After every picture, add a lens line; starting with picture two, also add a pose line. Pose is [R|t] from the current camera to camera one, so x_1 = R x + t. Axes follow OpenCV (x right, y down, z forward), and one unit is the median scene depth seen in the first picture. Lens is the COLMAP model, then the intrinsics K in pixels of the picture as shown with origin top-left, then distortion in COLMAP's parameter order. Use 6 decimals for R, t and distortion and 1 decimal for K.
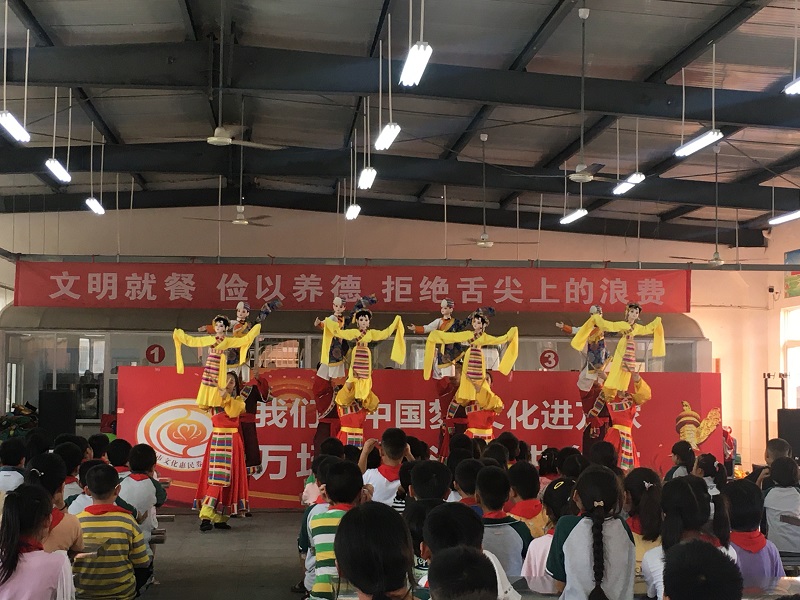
lens RADIAL K [[1441.2, 0, 401.0], [0, 1441.2, 303.6], [0, 0, 1]] dist [0.034403, 0.000000]
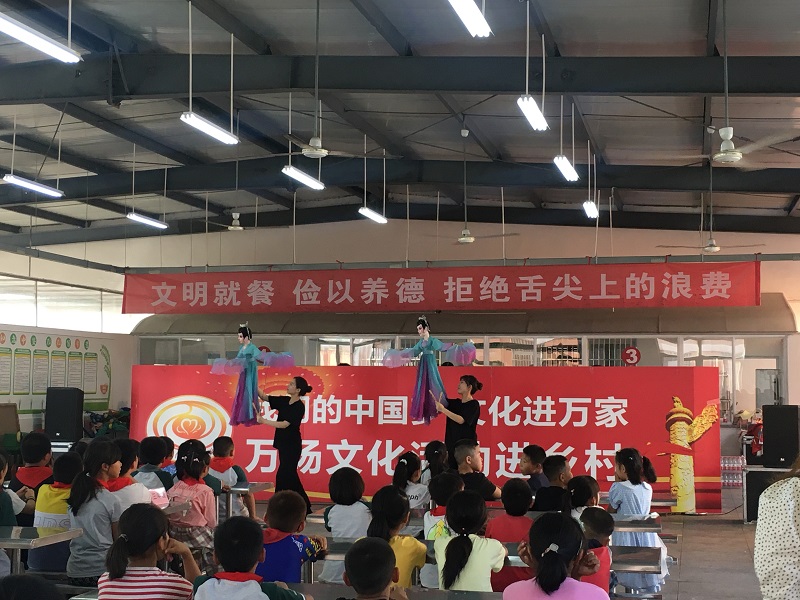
lens RADIAL K [[1238.4, 0, 395.7], [0, 1238.4, 298.5], [0, 0, 1]] dist [0.019164, 0.000000]
pose [[0.951643, -0.025695, -0.306130, 0.247007], [0.021345, 0.999618, -0.017549, 0.012008], [0.306464, 0.010166, 0.951828, 0.151335]]
